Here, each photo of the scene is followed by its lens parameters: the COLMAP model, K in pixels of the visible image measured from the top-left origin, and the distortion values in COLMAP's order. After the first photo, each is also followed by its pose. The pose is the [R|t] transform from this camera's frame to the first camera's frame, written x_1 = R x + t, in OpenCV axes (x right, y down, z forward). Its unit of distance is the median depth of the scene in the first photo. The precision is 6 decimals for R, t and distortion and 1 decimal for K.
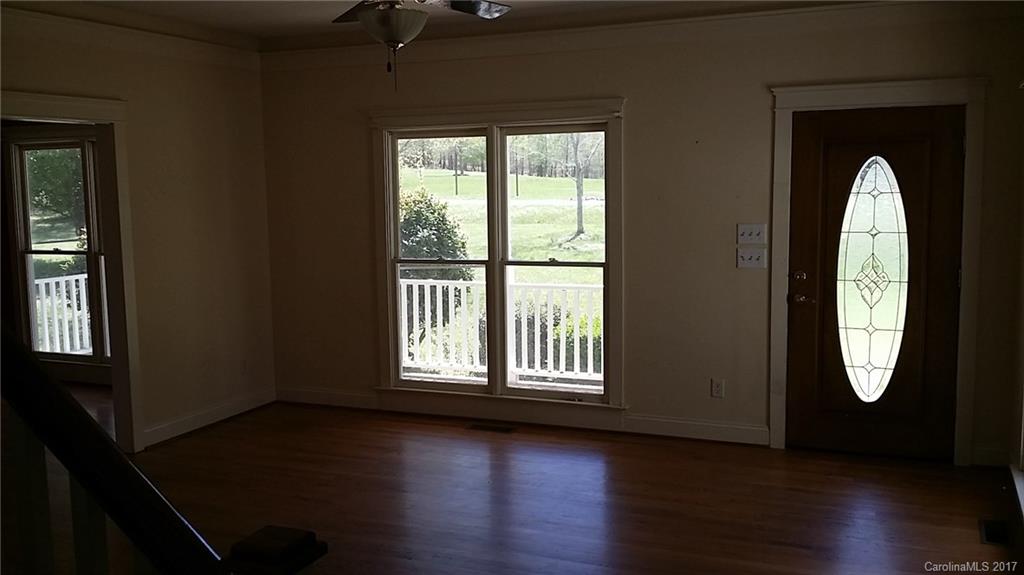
lens RADIAL K [[978.9, 0, 512.0], [0, 978.9, 287.5], [0, 0, 1]] dist [0.006426, 0.002304]
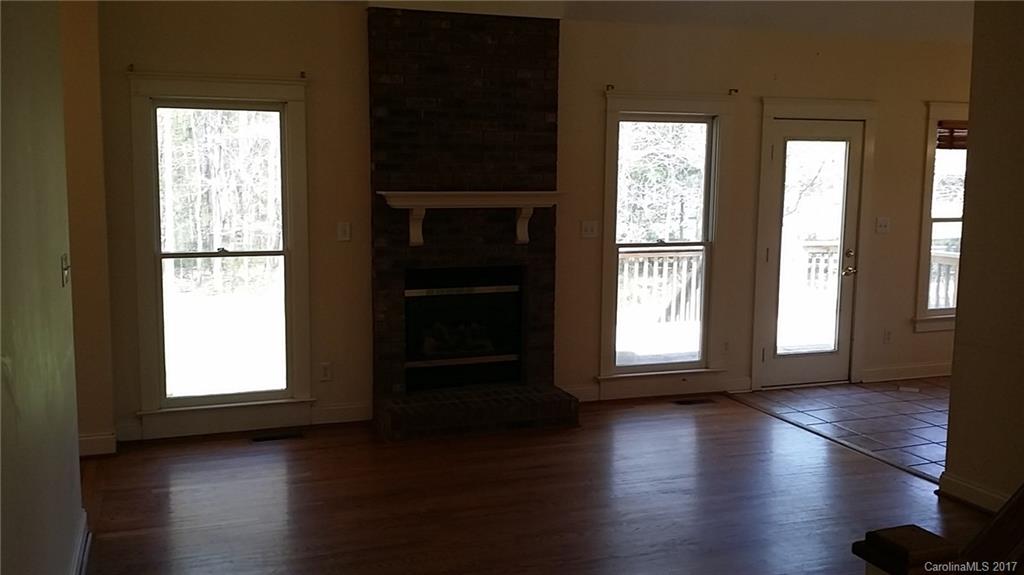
lens RADIAL K [[978.9, 0, 512.0], [0, 978.9, 287.5], [0, 0, 1]] dist [0.006426, 0.002304]
pose [[0.734880, -0.065925, 0.674986, -0.447063], [0.056001, 0.997764, 0.036481, -0.013923], [-0.675881, 0.010991, 0.736928, 0.182154]]
